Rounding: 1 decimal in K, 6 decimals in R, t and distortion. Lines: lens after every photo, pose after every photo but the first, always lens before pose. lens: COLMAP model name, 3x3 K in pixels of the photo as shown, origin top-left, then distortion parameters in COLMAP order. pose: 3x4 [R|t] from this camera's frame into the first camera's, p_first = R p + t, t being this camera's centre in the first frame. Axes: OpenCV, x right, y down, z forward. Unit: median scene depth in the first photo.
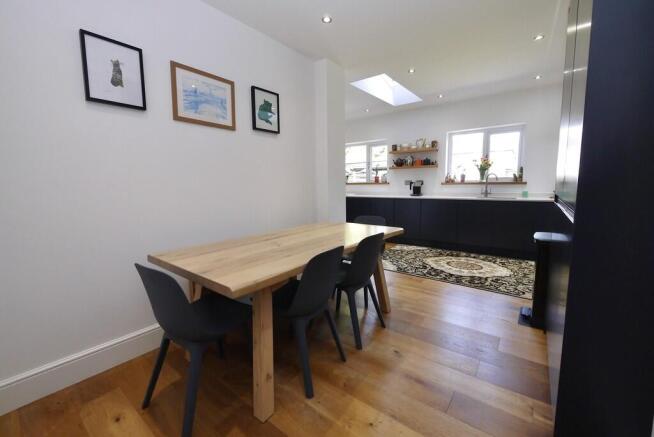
lens RADIAL K [[276.9, 0, 325.8], [0, 276.9, 215.8], [0, 0, 1]] dist [-0.000886, 0.000013]
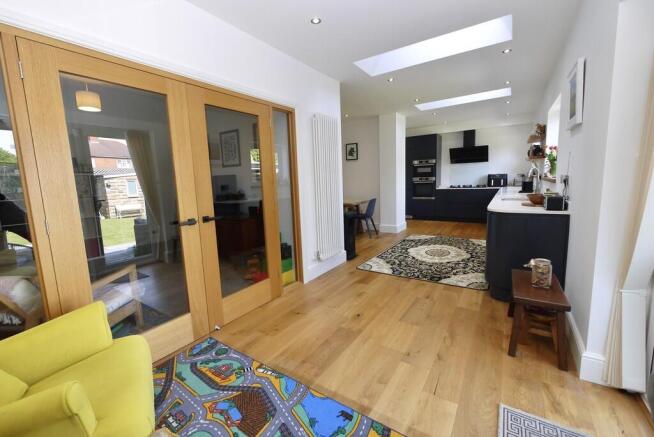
lens RADIAL K [[268.1, 0, 327.0], [0, 268.1, 218.5], [0, 0, 1]] dist [-0.003053, -0.000348]
pose [[0.061876, 0.141017, -0.988072, 2.116237], [-0.079004, 0.987554, 0.135995, -0.099653], [0.994952, 0.069647, 0.072246, 0.629984]]
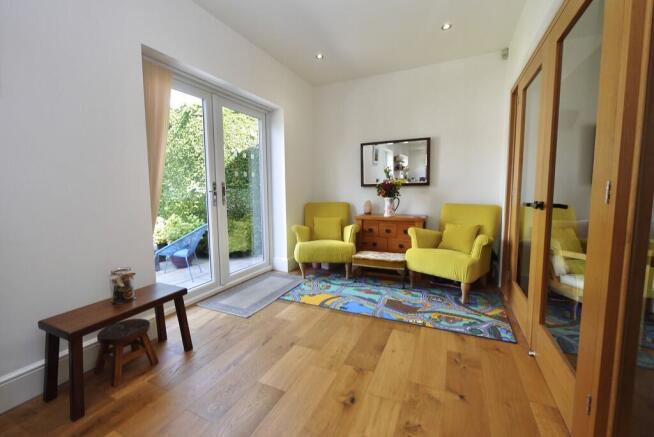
lens RADIAL K [[276.9, 0, 325.8], [0, 276.9, 215.8], [0, 0, 1]] dist [-0.000886, 0.000013]
pose [[-0.211938, -0.093063, 0.972842, 0.893438], [0.119443, 0.985526, 0.120297, -0.072051], [-0.969957, 0.141695, -0.197754, 0.906654]]
